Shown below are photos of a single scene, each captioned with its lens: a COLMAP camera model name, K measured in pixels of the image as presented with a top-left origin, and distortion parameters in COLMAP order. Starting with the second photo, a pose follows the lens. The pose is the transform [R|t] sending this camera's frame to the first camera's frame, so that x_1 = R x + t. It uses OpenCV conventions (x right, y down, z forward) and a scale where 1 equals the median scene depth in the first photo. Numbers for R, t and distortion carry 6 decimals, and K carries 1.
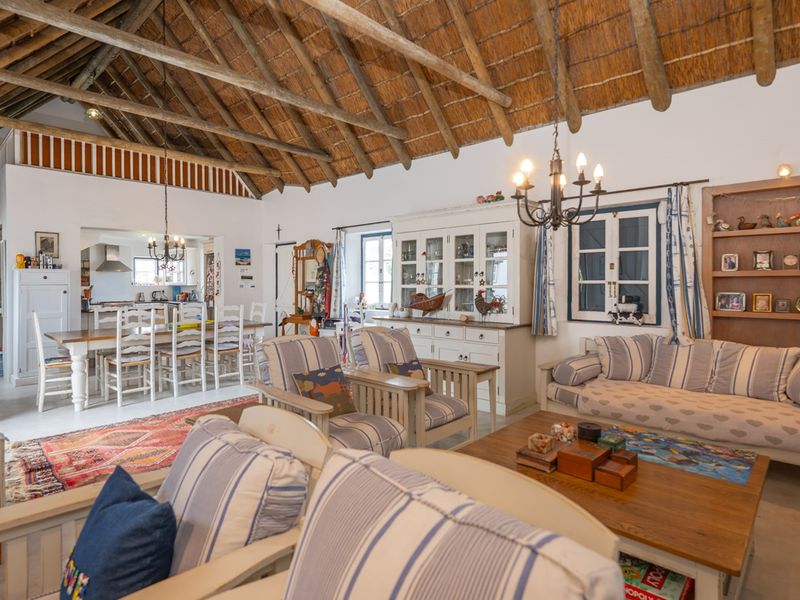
lens RADIAL K [[452.9, 0, 394.3], [0, 452.9, 301.8], [0, 0, 1]] dist [0.001129, 0.001239]
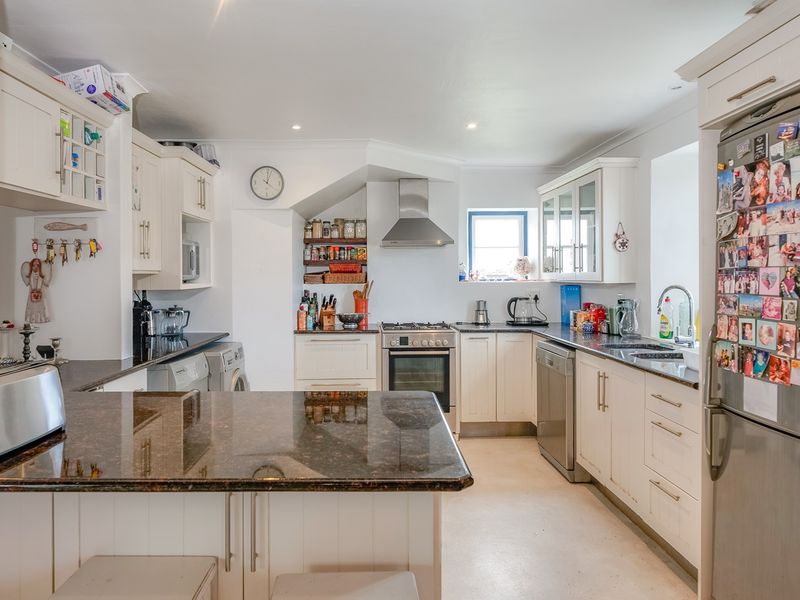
lens RADIAL K [[539.7, 0, 395.1], [0, 539.7, 301.7], [0, 0, 1]] dist [0.004843, -0.004341]
pose [[0.726697, 0.038170, -0.685897, -0.497075], [-0.029721, 0.999267, 0.024119, -0.046677], [0.686315, 0.002858, 0.727299, 1.023377]]
